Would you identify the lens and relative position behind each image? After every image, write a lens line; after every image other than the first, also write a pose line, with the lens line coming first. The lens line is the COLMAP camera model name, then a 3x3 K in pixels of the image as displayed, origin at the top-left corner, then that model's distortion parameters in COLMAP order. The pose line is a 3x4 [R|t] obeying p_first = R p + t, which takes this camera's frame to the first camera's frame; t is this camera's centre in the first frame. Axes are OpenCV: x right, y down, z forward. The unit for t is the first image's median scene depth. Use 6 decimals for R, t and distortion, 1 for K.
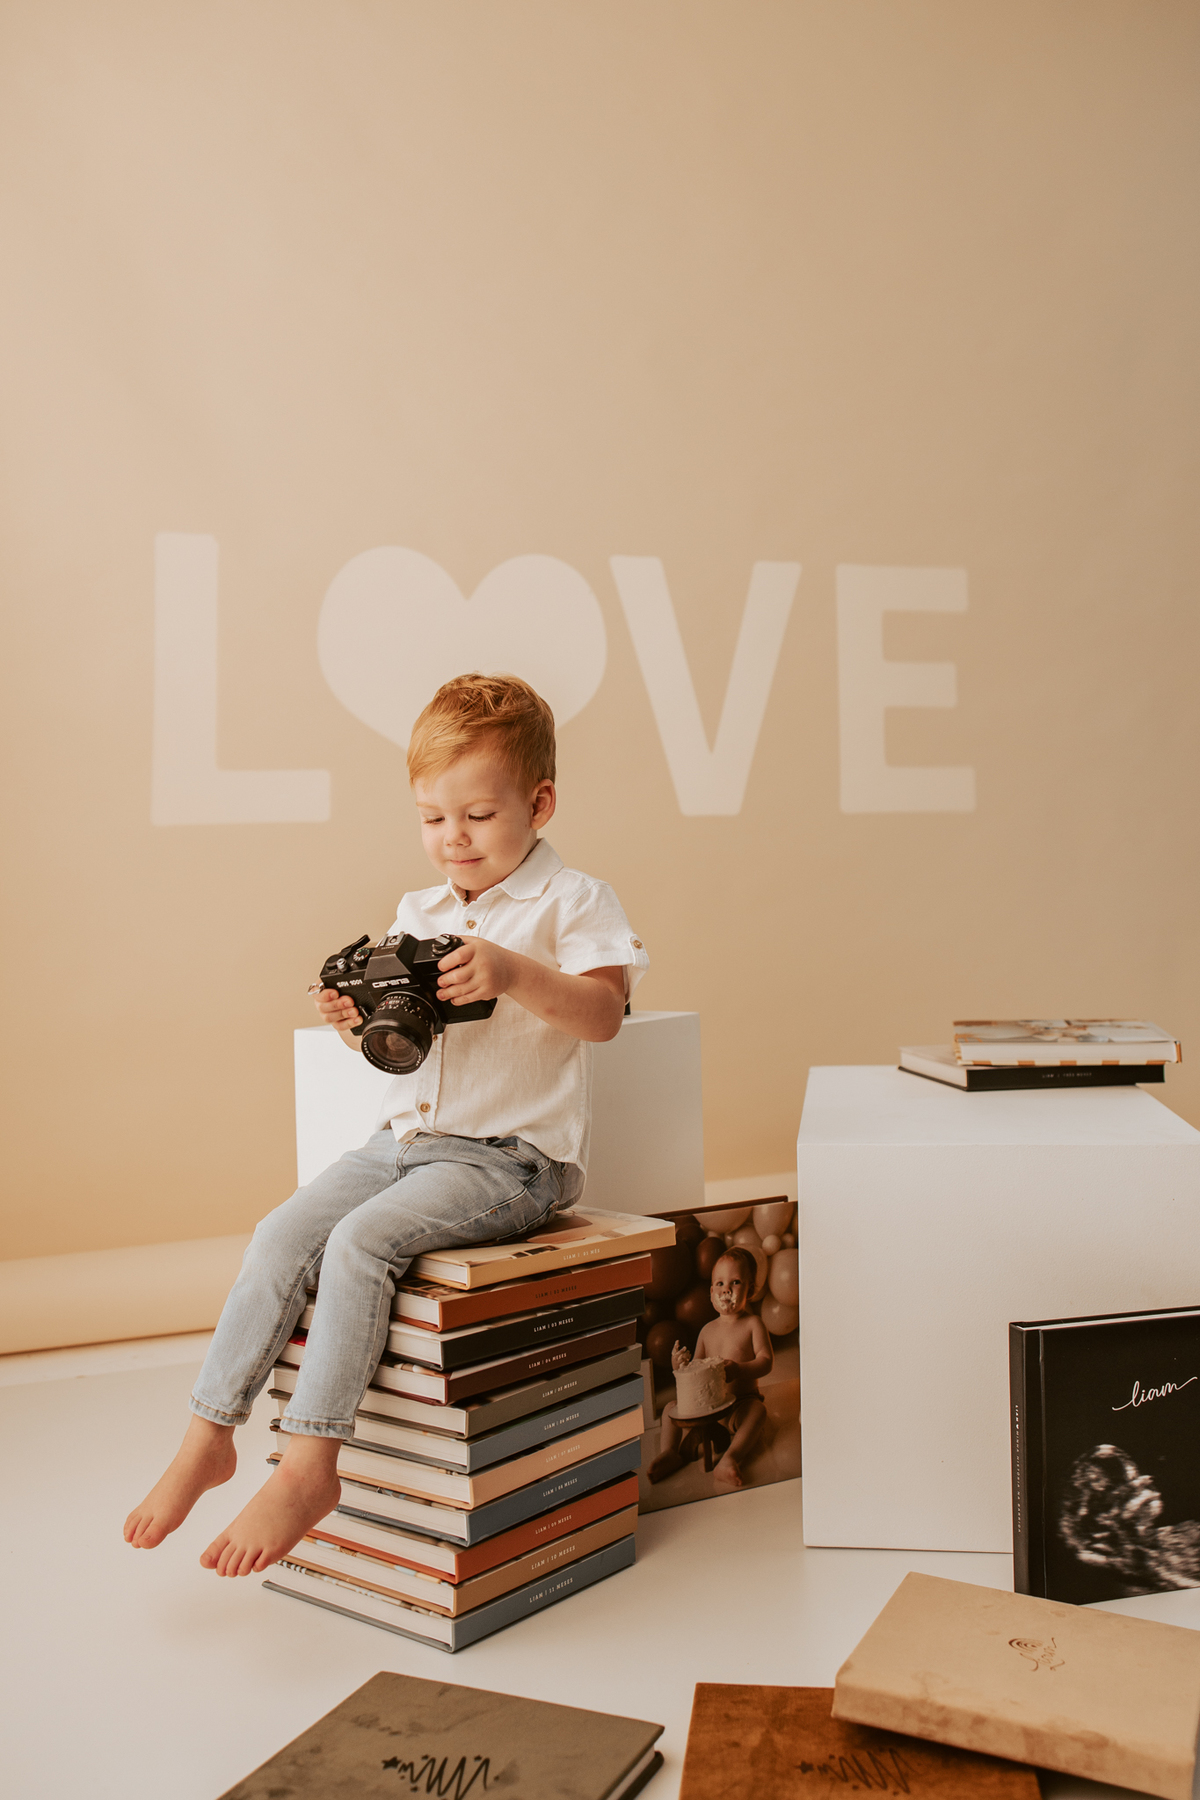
lens RADIAL K [[1825.9, 0, 613.0], [0, 1825.9, 892.4], [0, 0, 1]] dist [0.011922, -0.002115]
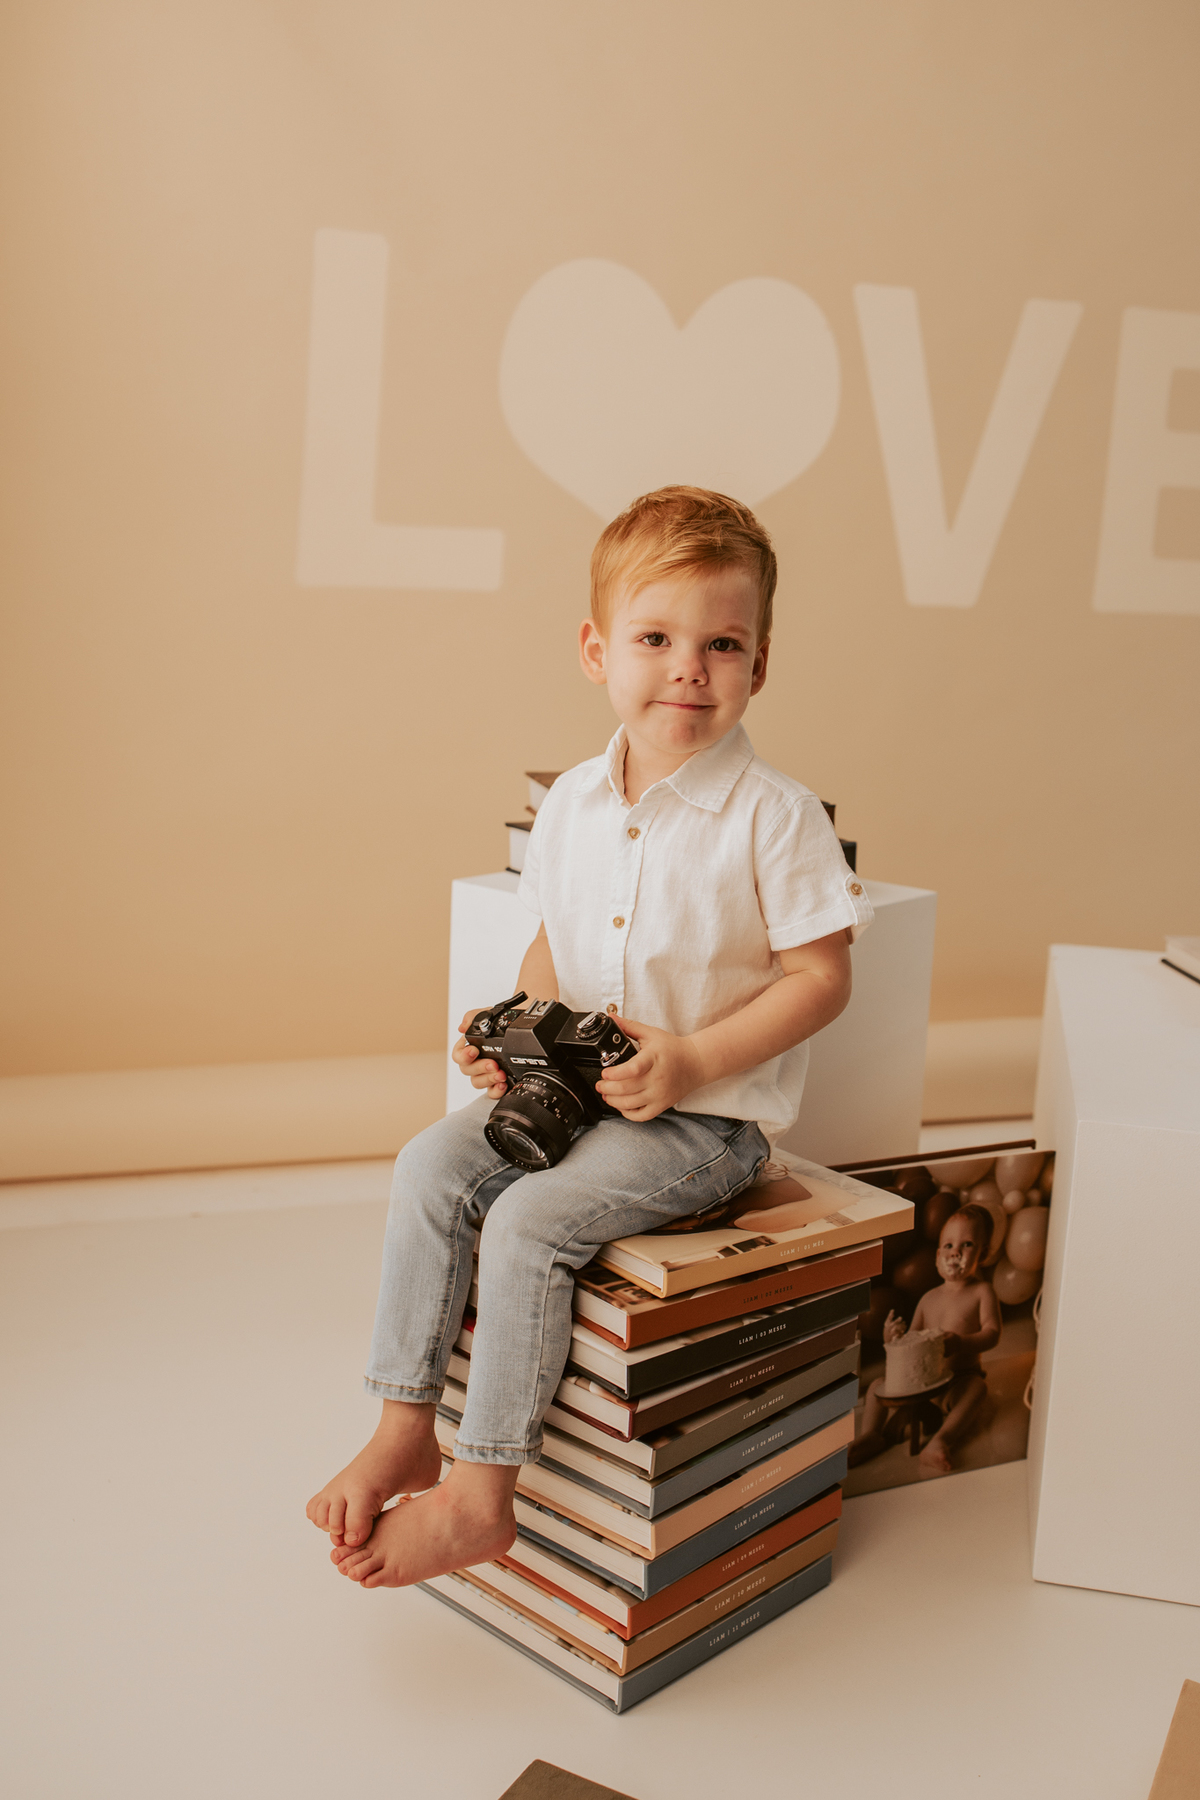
lens RADIAL K [[1790.9, 0, 599.3], [0, 1790.9, 940.5], [0, 0, 1]] dist [0.083741, -0.134793]
pose [[0.994877, 0.075377, -0.067369, -0.063486], [-0.060778, 0.978470, 0.197237, -0.085157], [0.080786, -0.192131, 0.978038, 0.248741]]
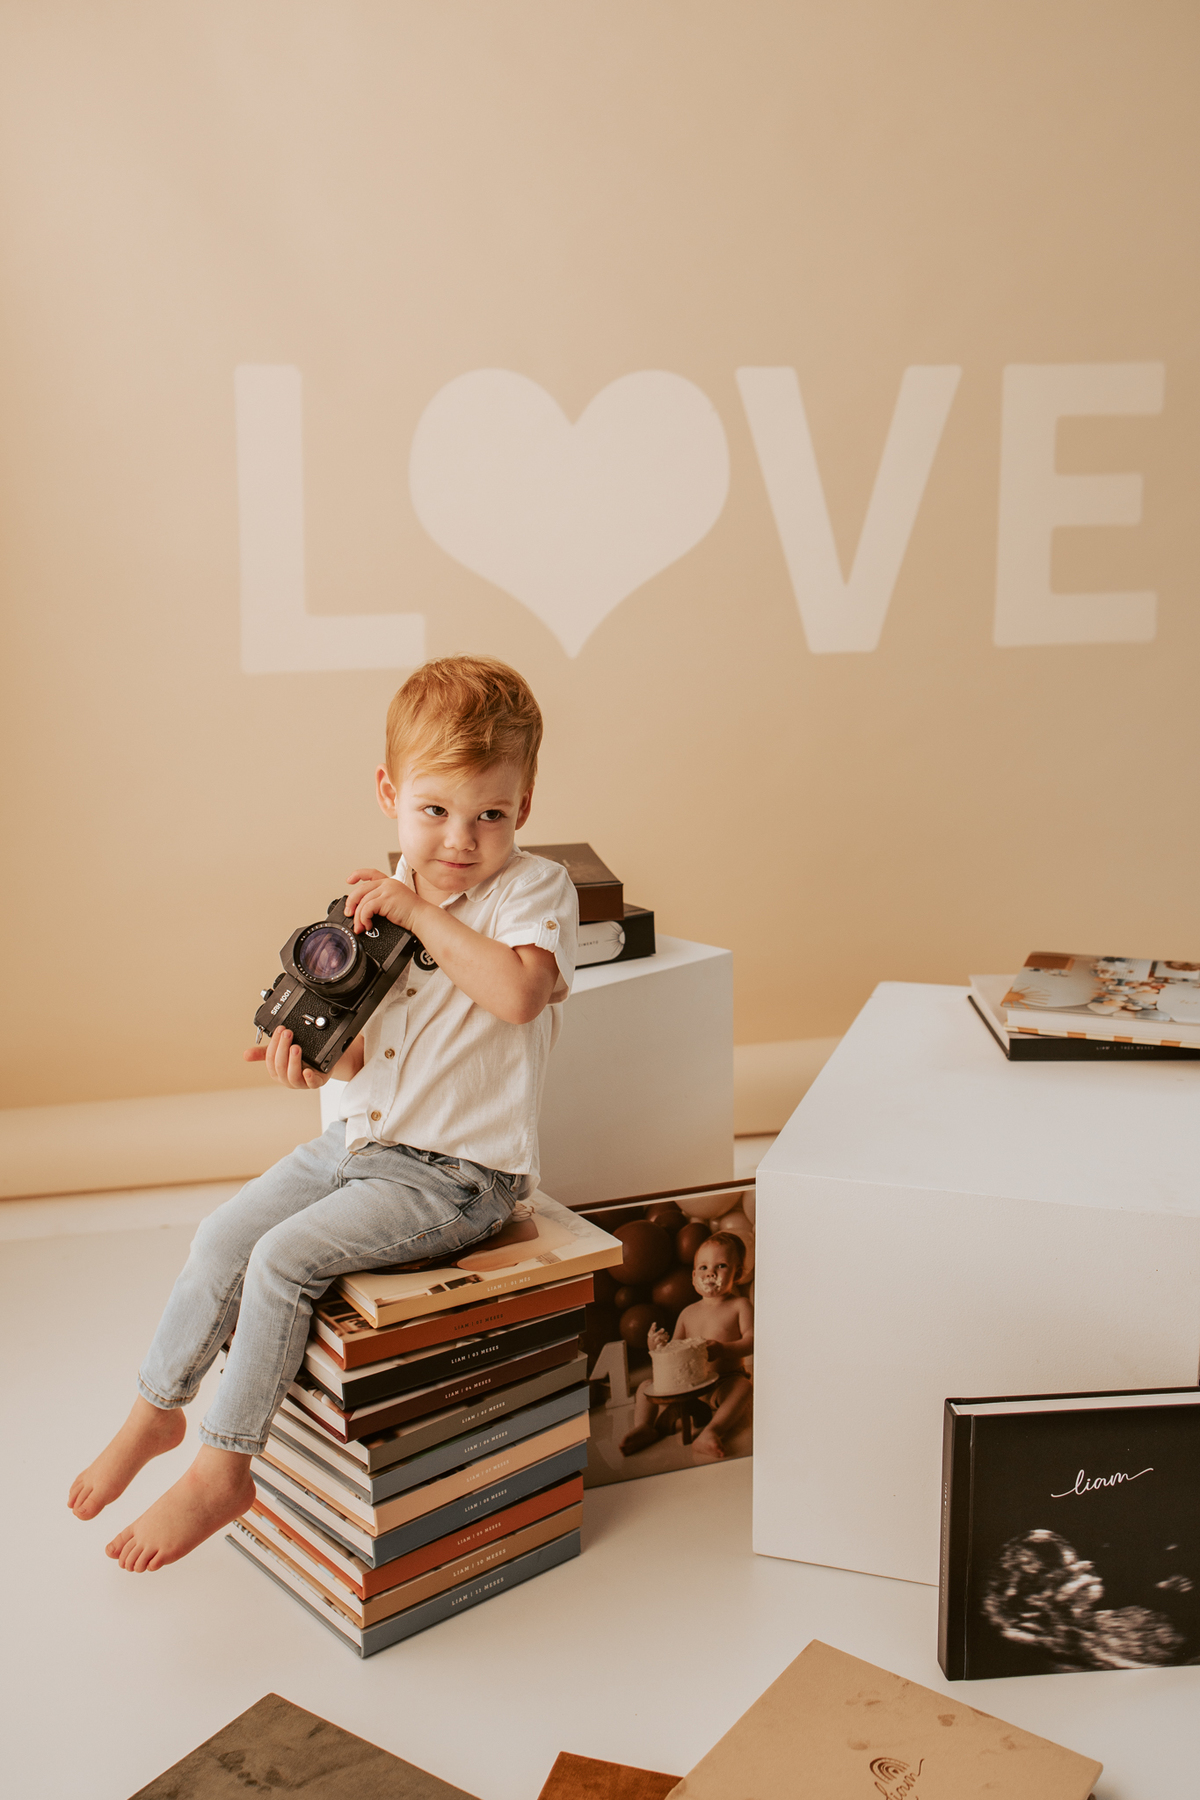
lens RADIAL K [[1823.1, 0, 603.6], [0, 1823.1, 899.9], [0, 0, 1]] dist [0.017698, 0.004065]
pose [[0.981796, 0.051241, -0.182896, 0.201568], [-0.010968, 0.976611, 0.214734, -0.213260], [0.189621, -0.208819, 0.959395, 0.118948]]
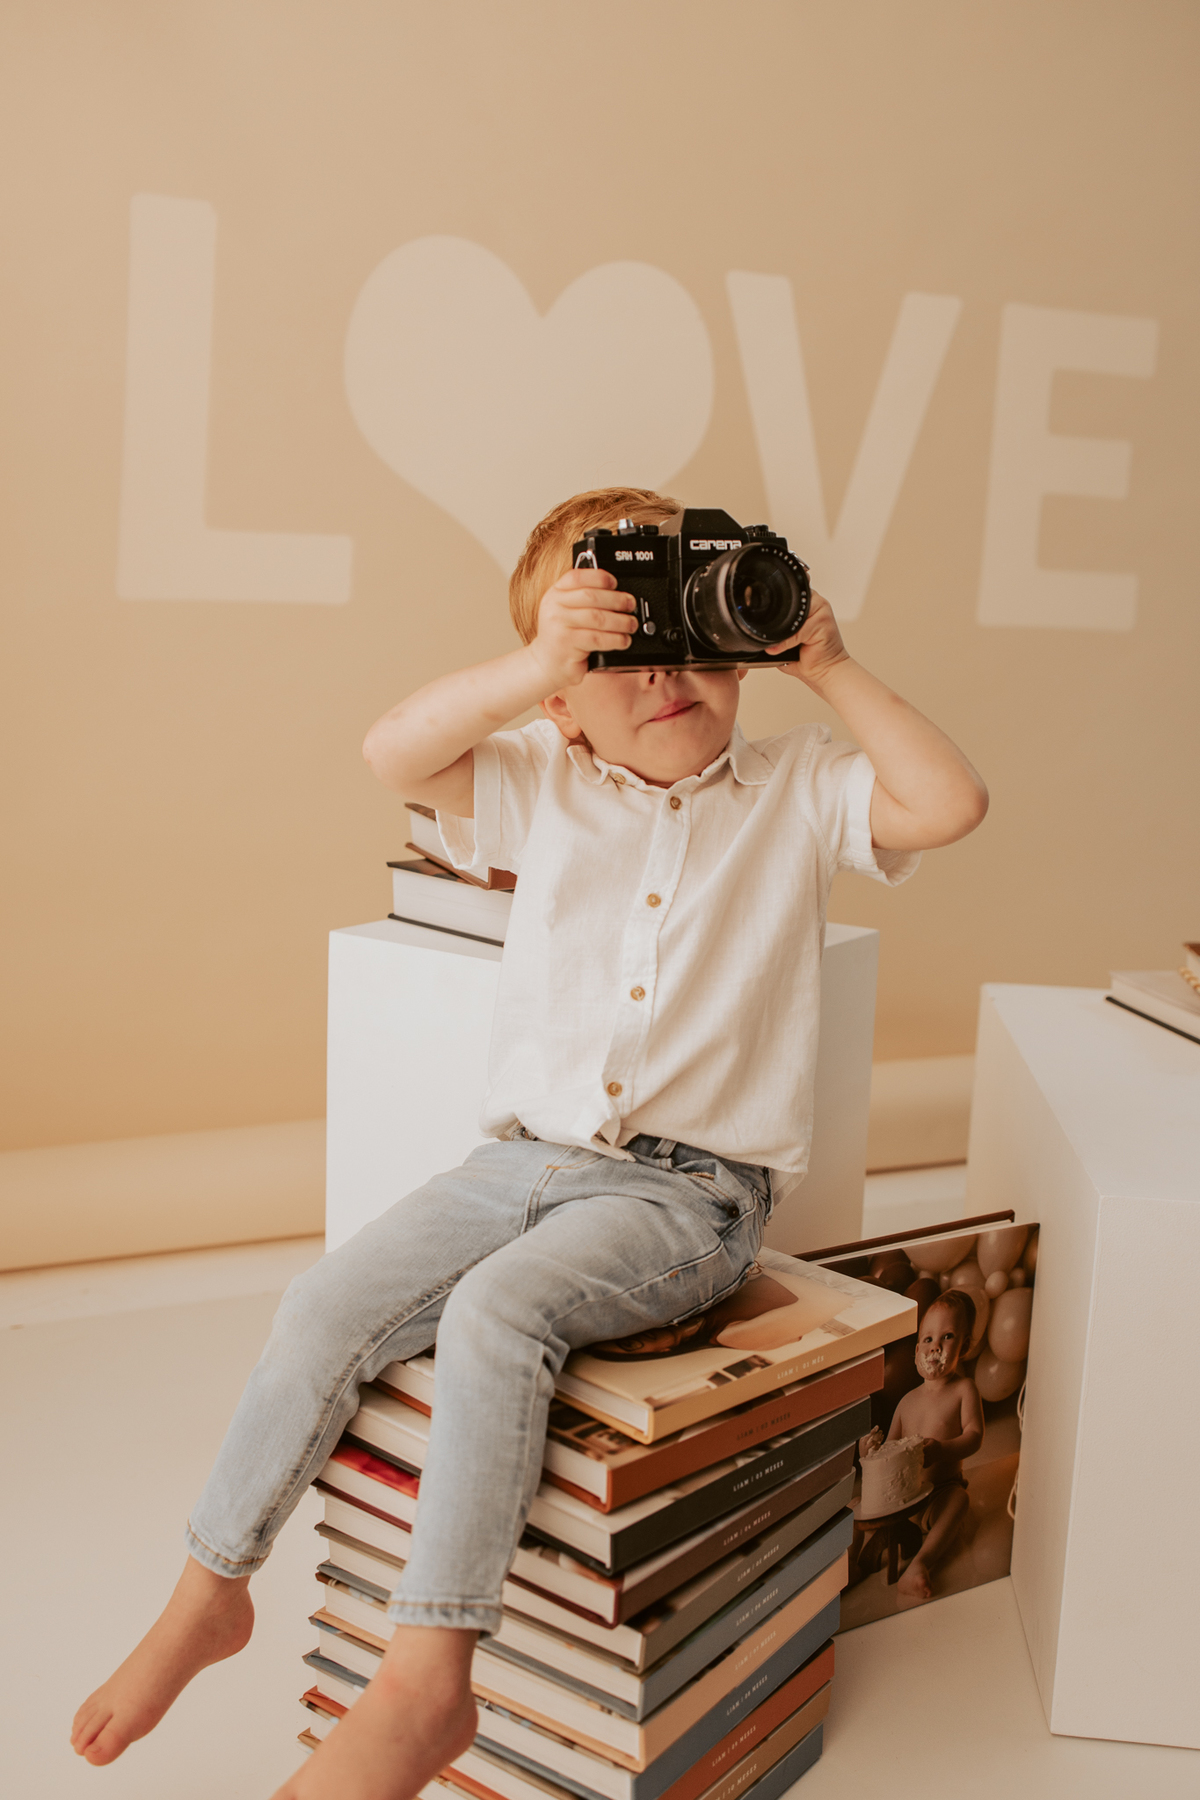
lens RADIAL K [[1804.4, 0, 599.7], [0, 1804.4, 906.3], [0, 0, 1]] dist [0.047182, -0.022813]
pose [[0.997444, 0.054151, 0.046624, -0.131541], [-0.060795, 0.985970, 0.155457, -0.066745], [-0.037552, -0.157894, 0.986742, 0.380012]]
